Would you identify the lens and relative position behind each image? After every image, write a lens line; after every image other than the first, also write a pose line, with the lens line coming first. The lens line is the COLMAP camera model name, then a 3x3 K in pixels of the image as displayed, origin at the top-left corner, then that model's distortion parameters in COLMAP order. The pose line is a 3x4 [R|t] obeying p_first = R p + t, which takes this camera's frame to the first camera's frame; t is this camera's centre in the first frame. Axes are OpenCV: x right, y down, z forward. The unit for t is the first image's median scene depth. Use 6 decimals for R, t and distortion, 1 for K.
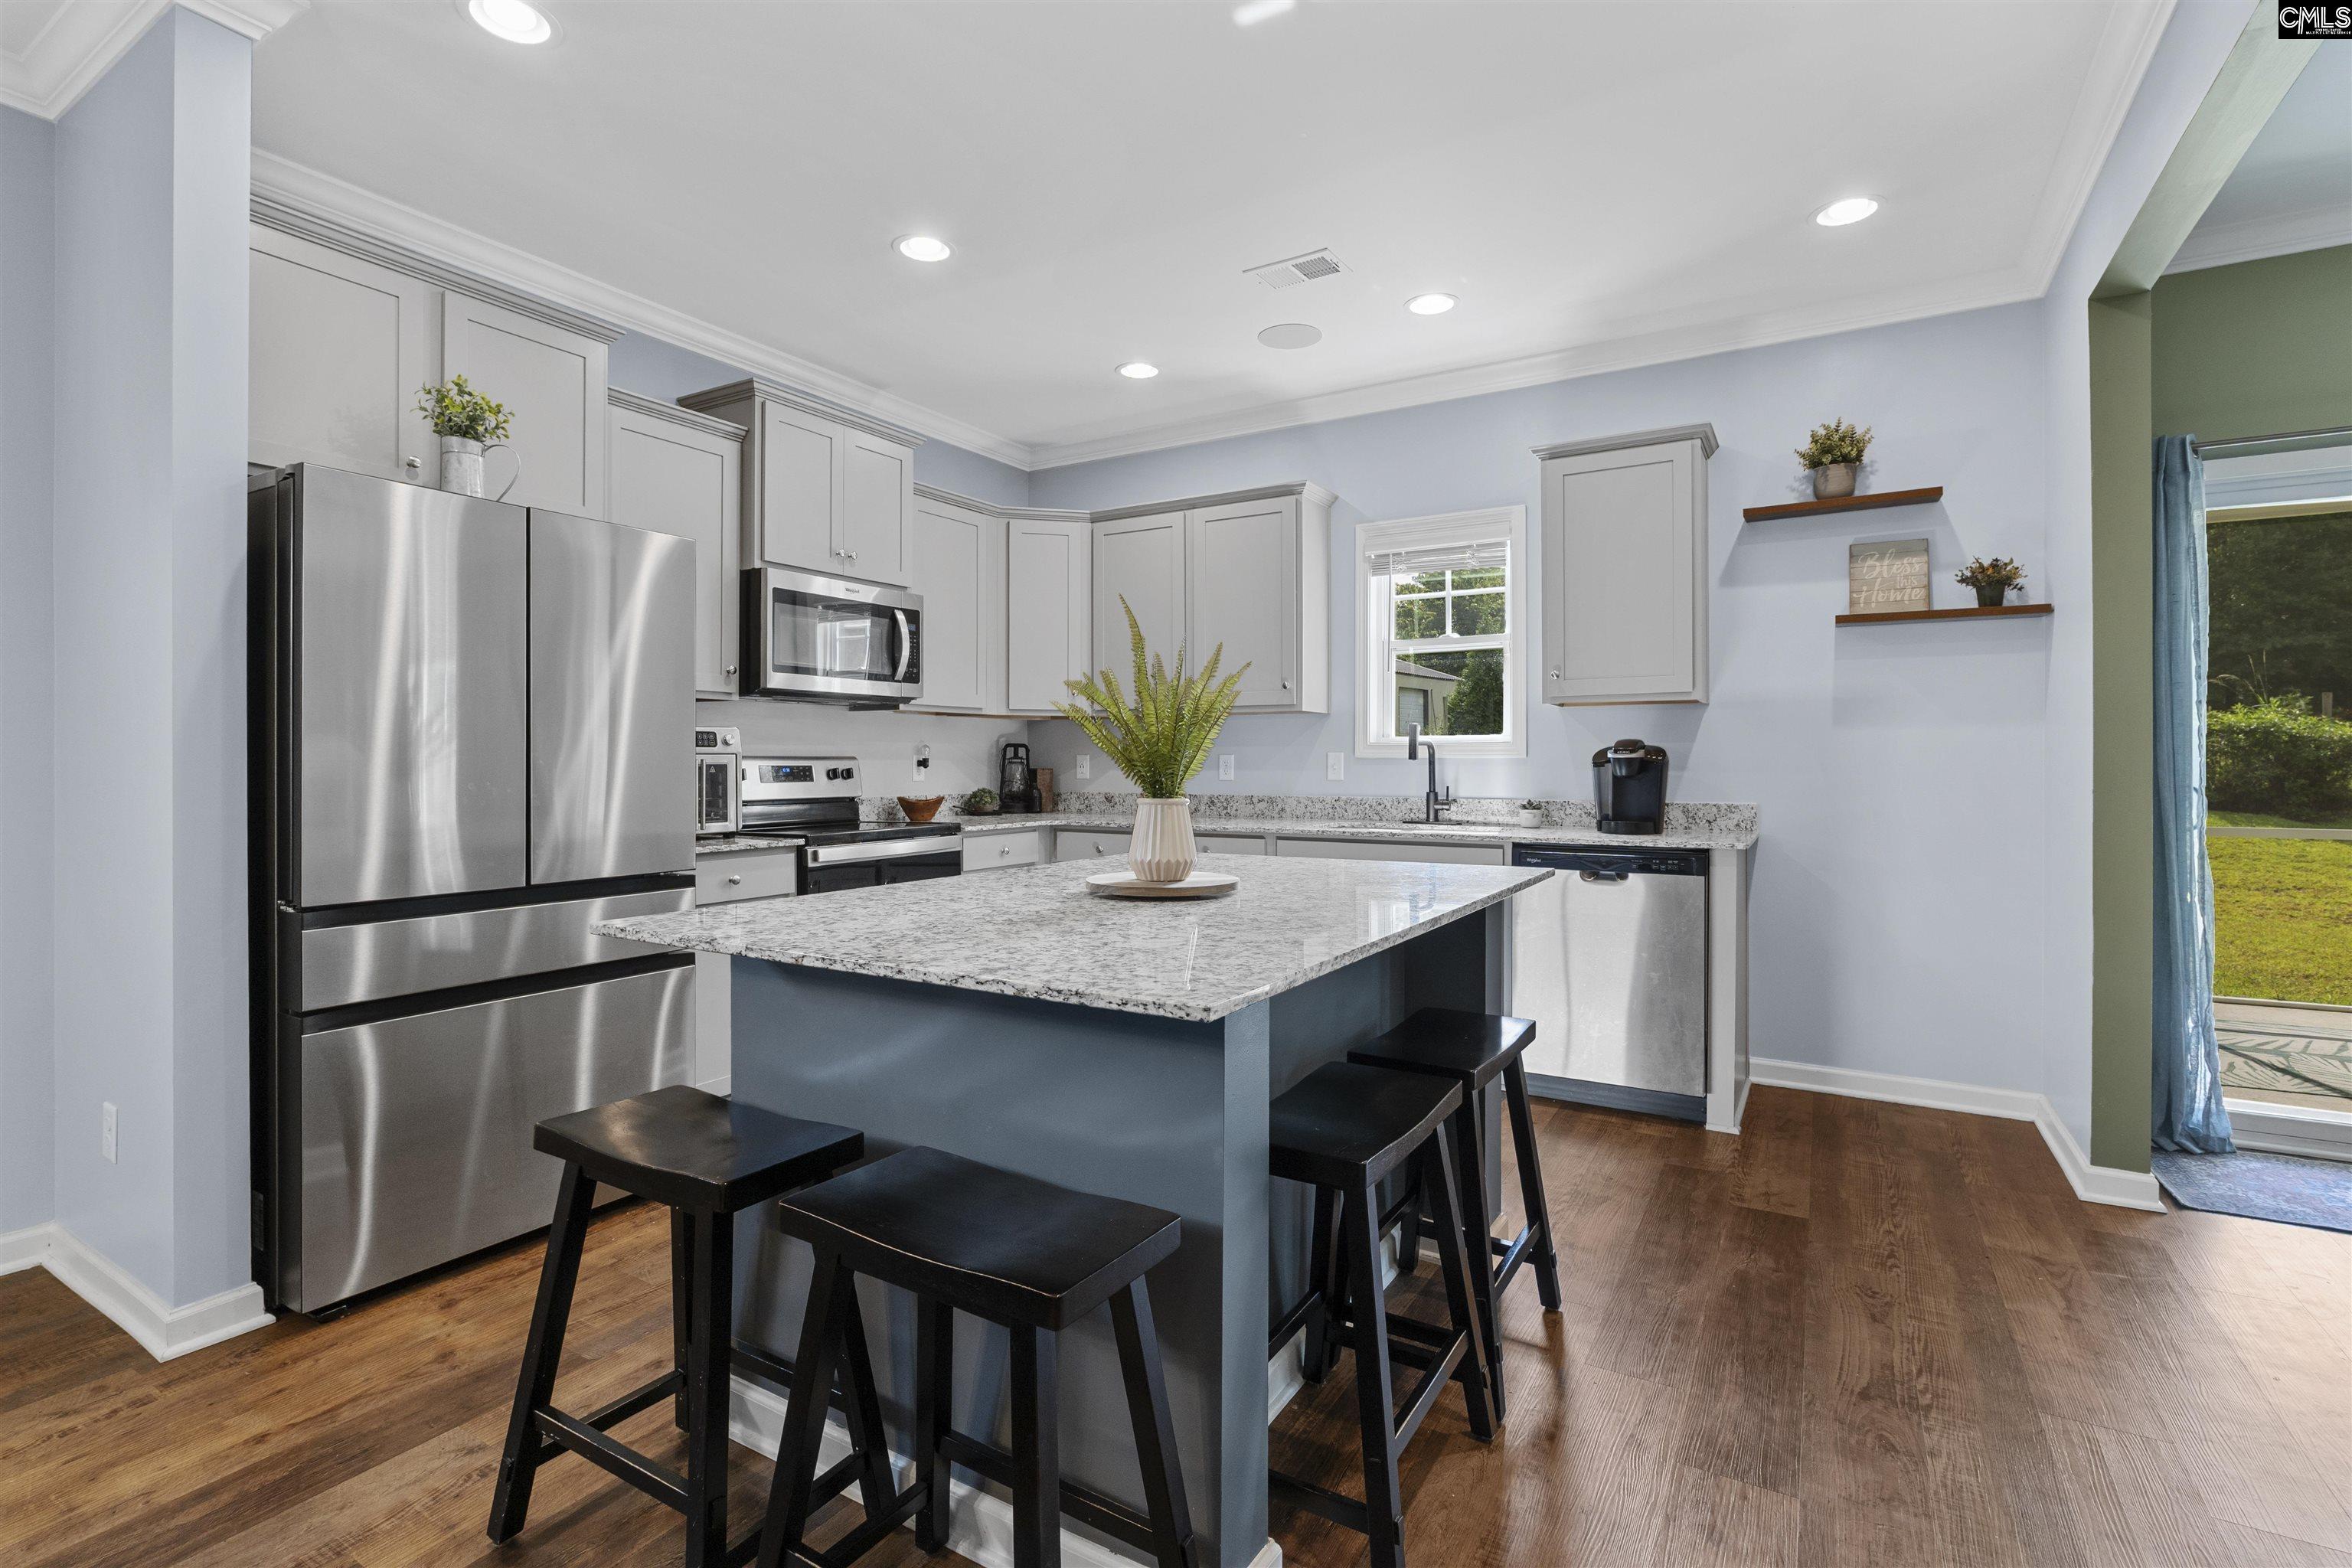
lens RADIAL K [[1100.5, 0, 1167.5], [0, 1100.5, 759.7], [0, 0, 1]] dist [-0.010010, 0.000035]
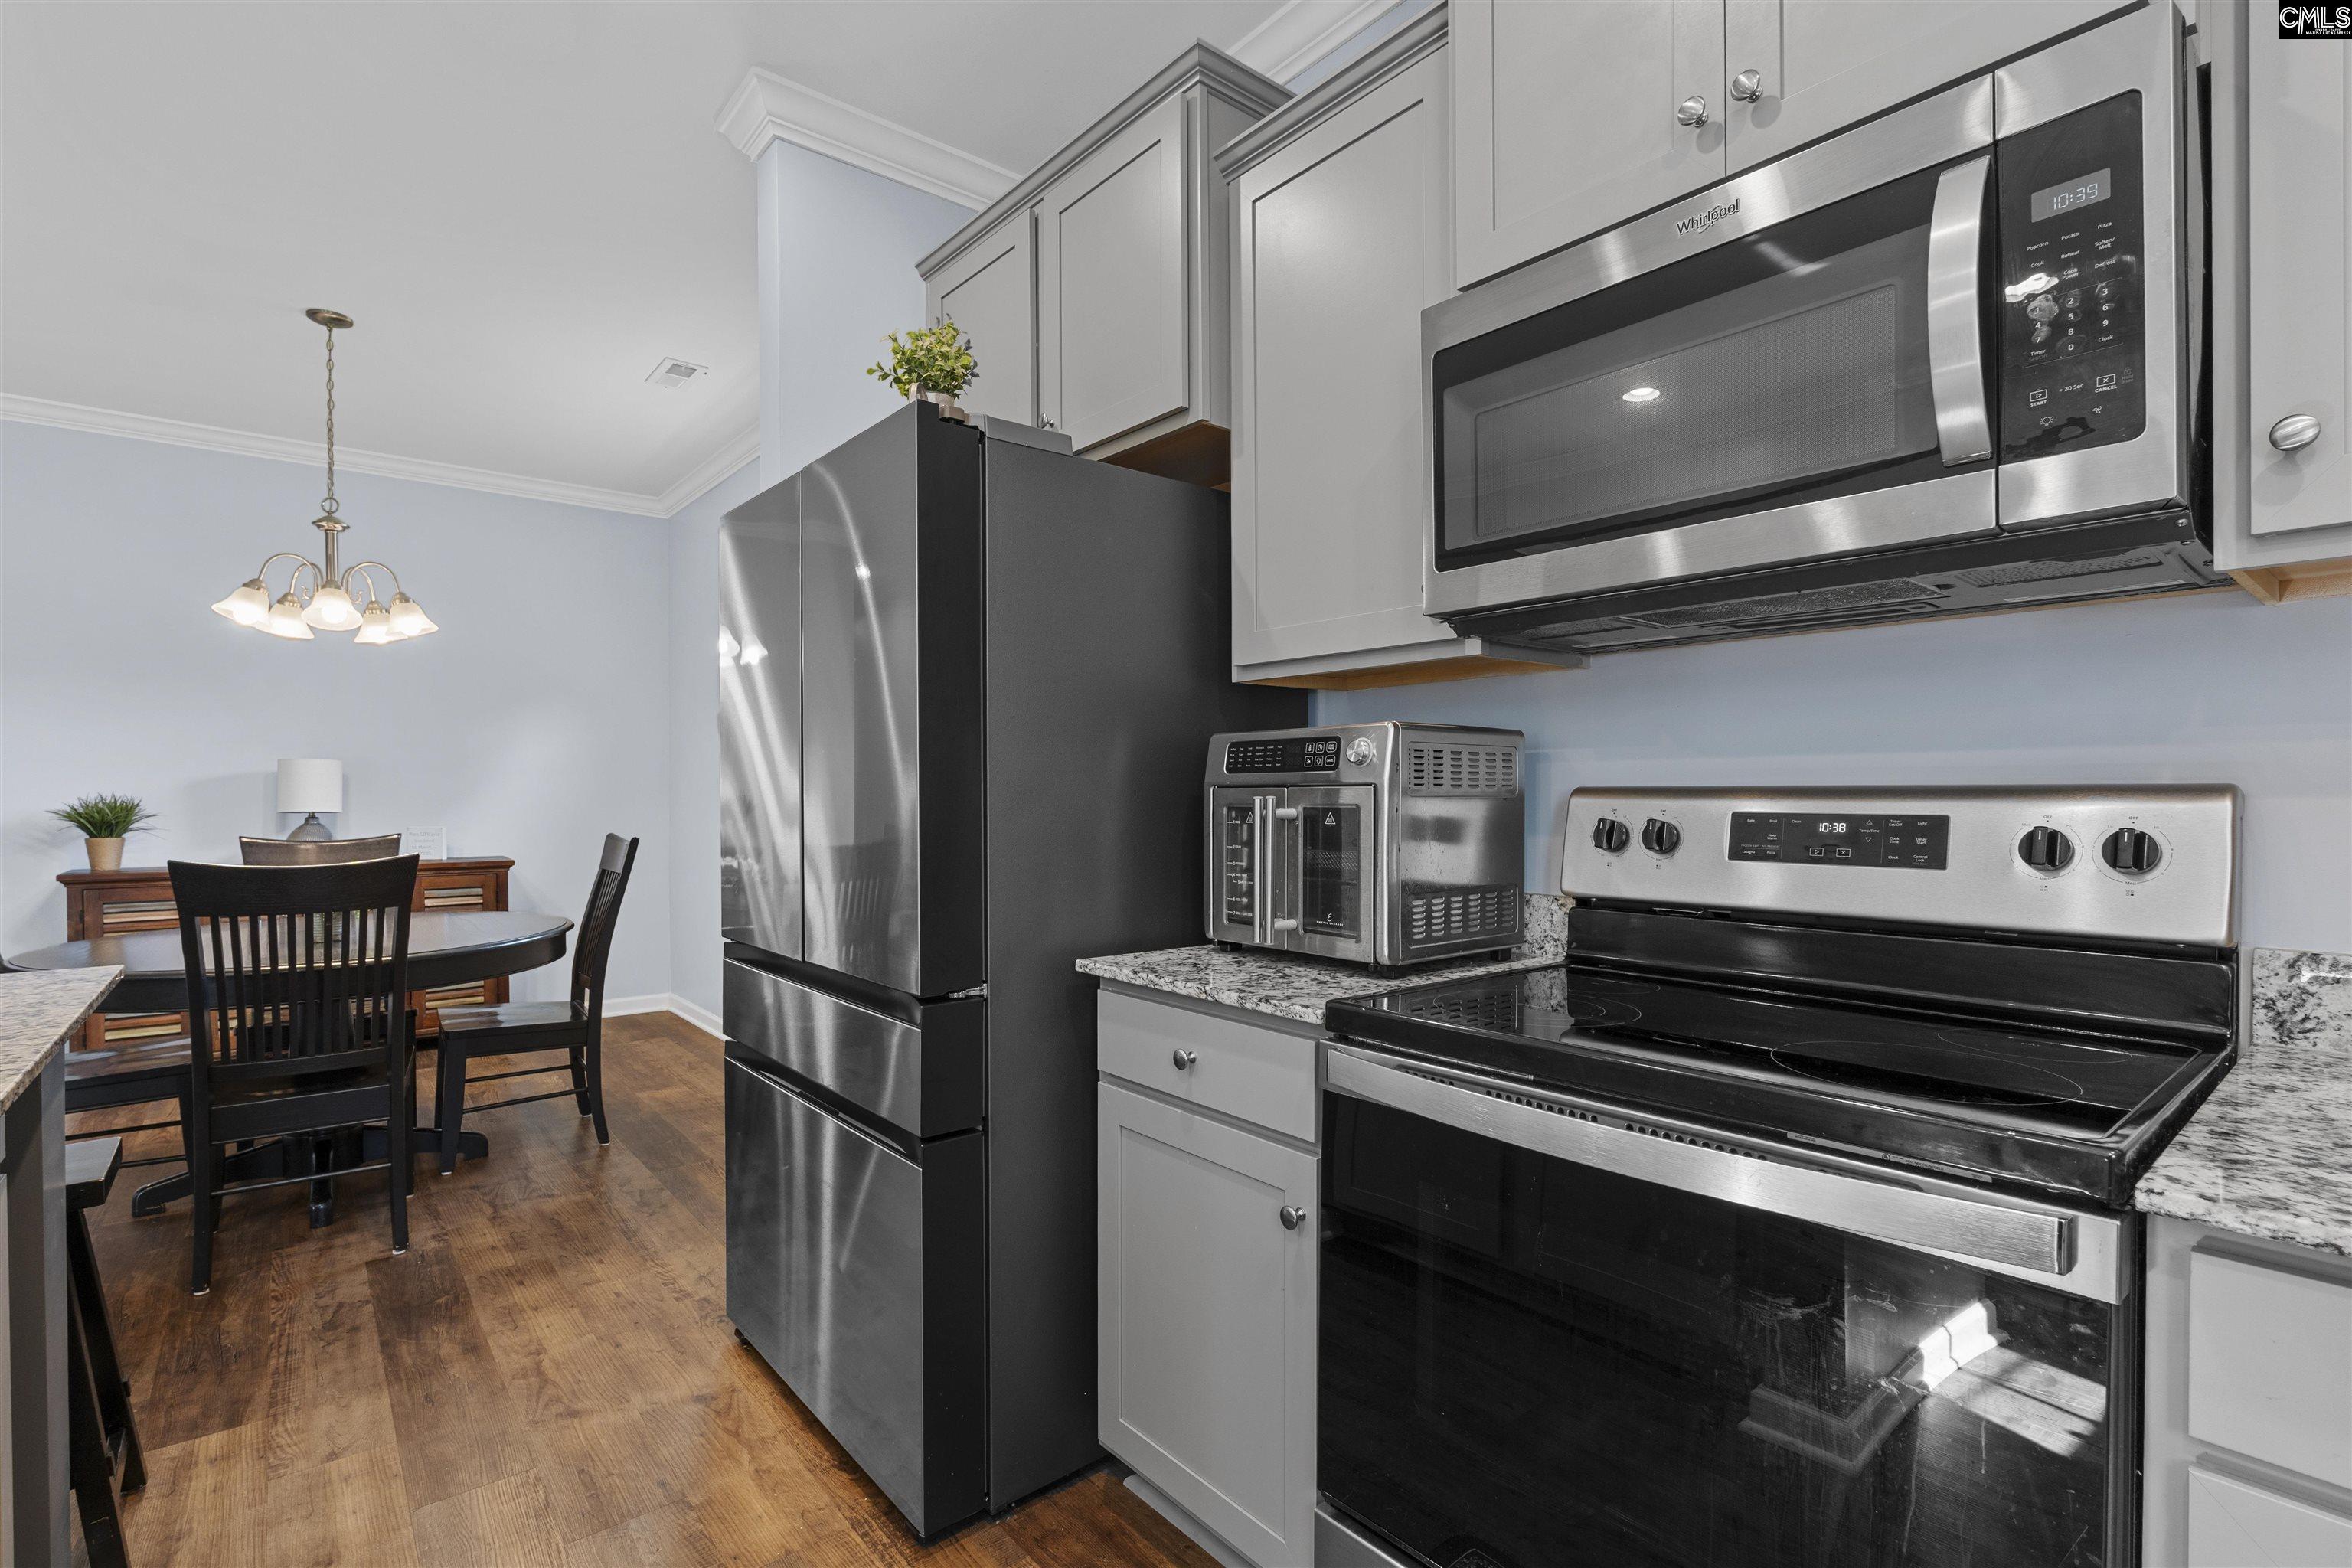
lens RADIAL K [[1088.9, 0, 1182.6], [0, 1088.9, 799.4], [0, 0, 1]] dist [-0.001163, -0.000088]
pose [[-0.336009, 0.002129, -0.941856, 0.041943], [0.006616, 0.999978, -0.000100, -0.001366], [0.941836, -0.006265, -0.336015, 1.021651]]
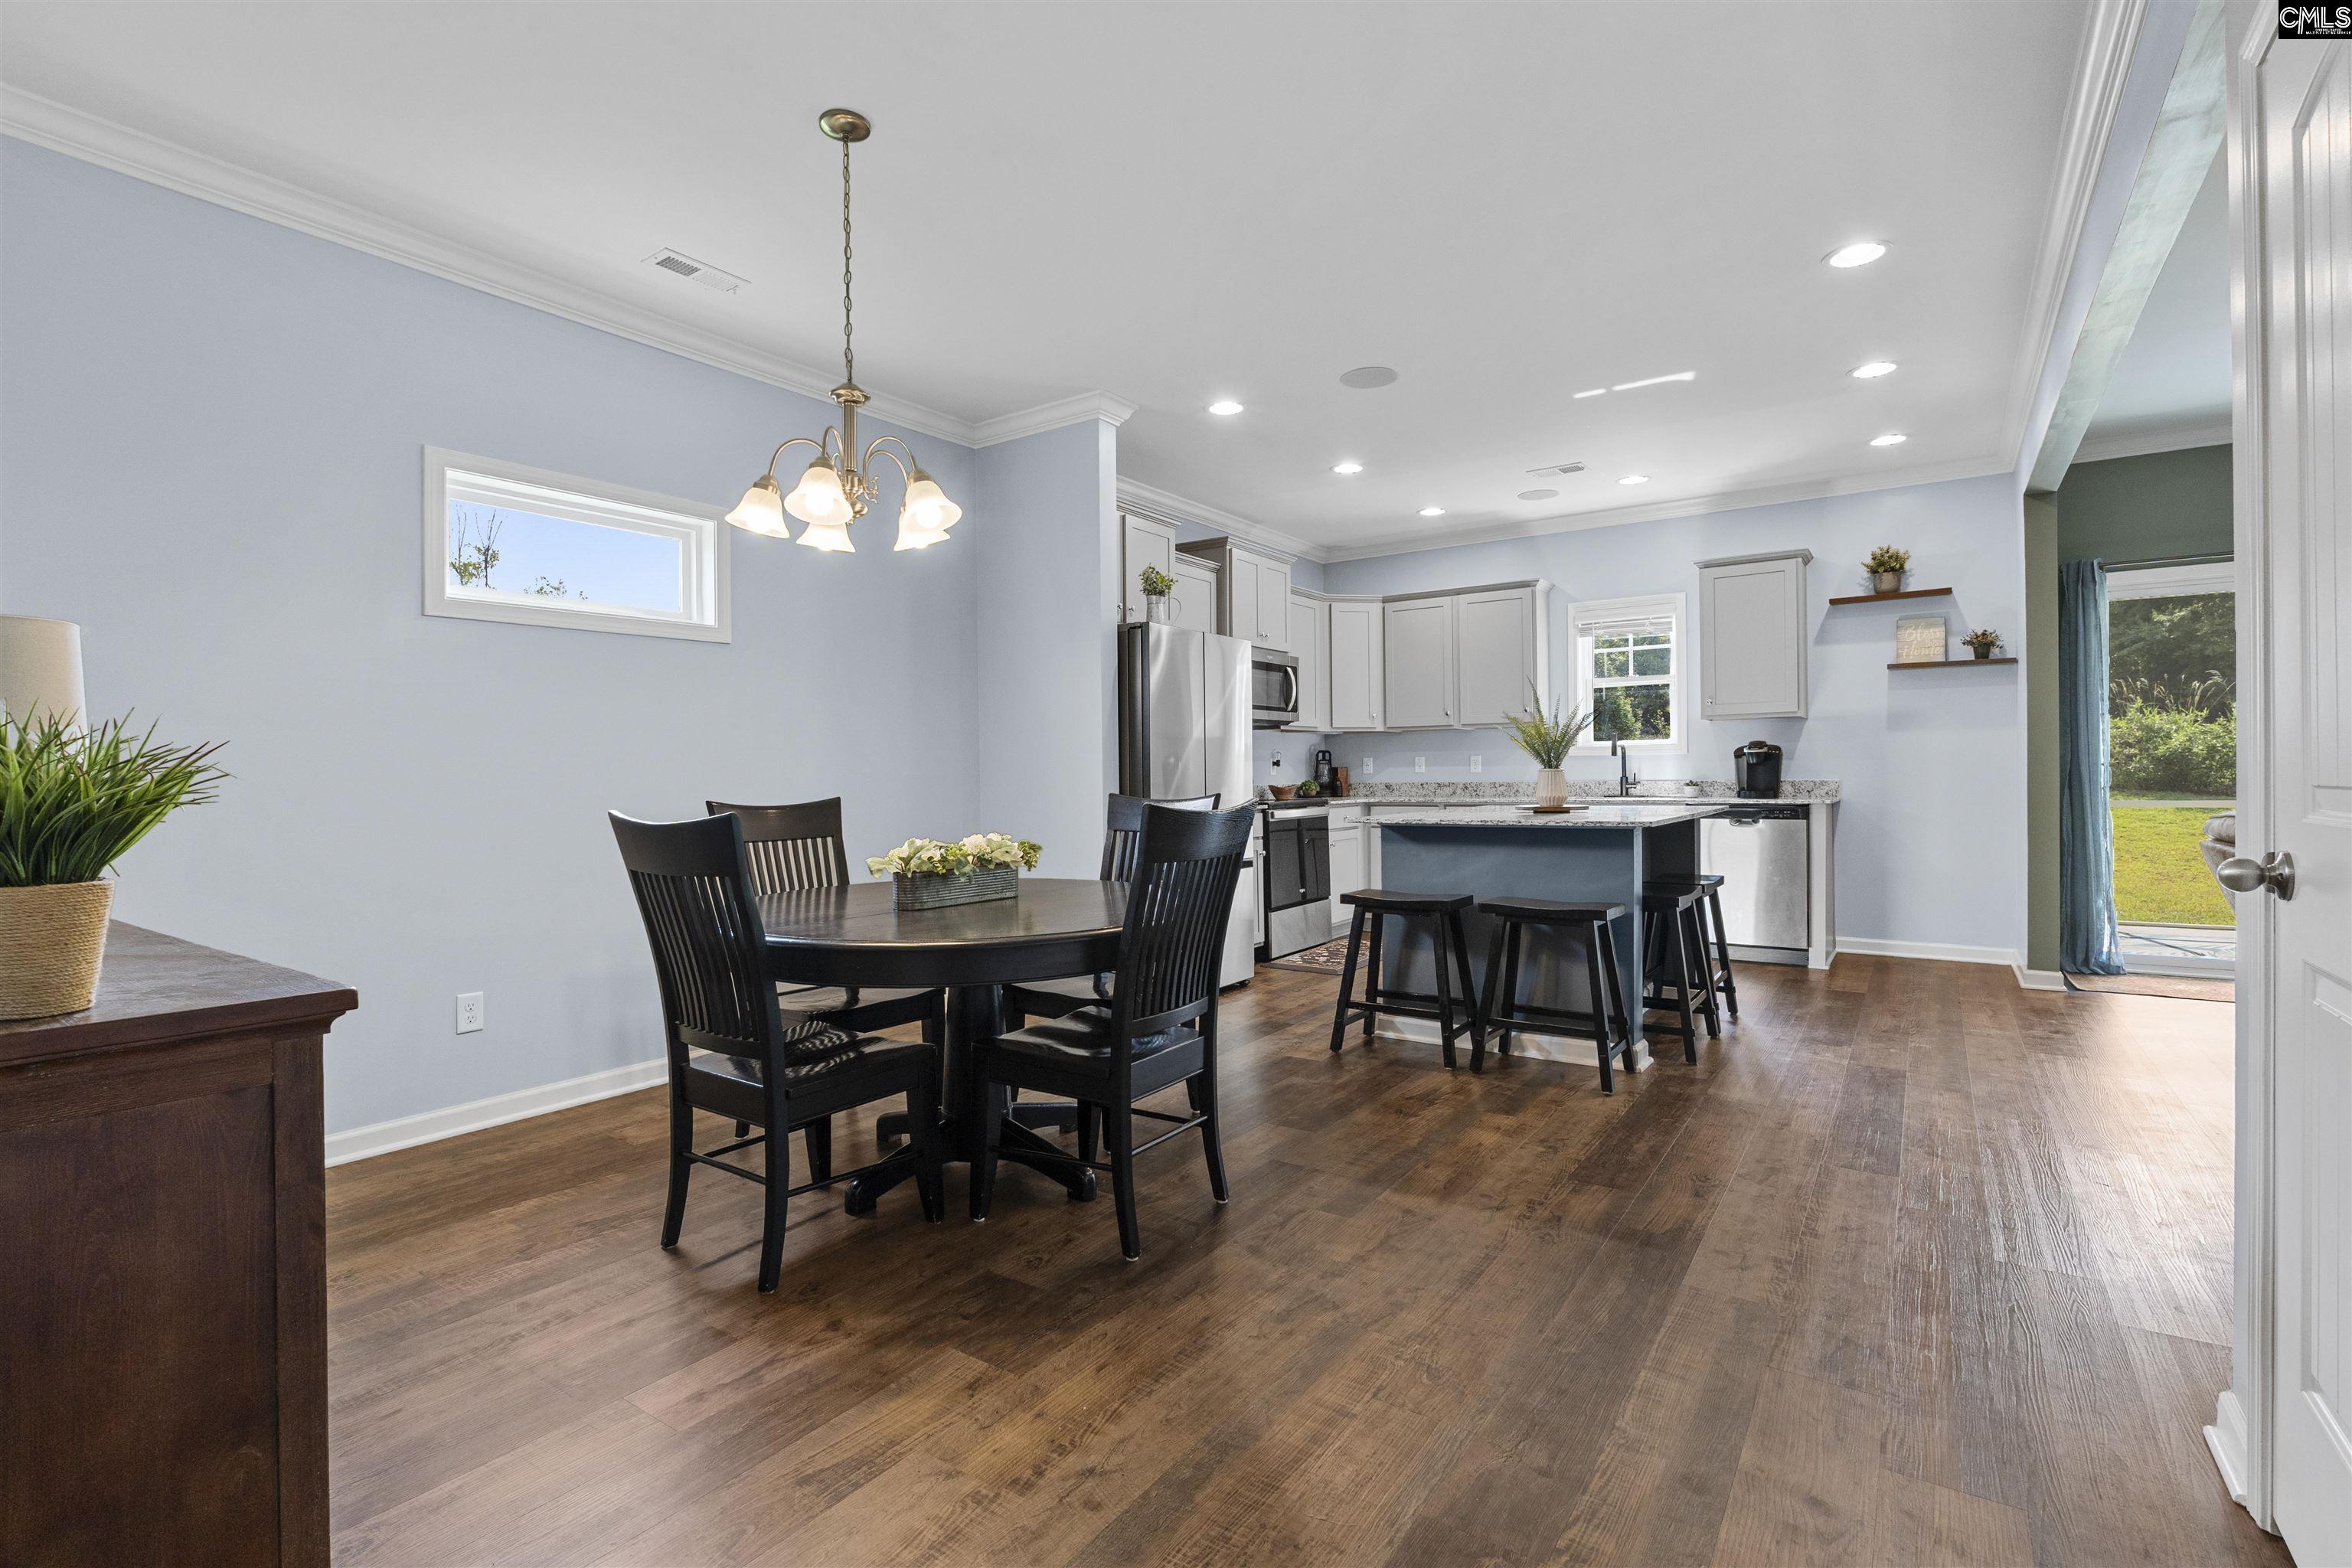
lens RADIAL K [[1092.0, 0, 1176.0], [0, 1092.0, 784.0], [0, 0, 1]] dist [-0.002954, -0.000273]
pose [[0.997923, -0.010820, -0.063501, -0.344700], [0.011473, 0.999885, 0.009923, 0.019422], [0.063386, -0.010631, 0.997932, -0.683924]]
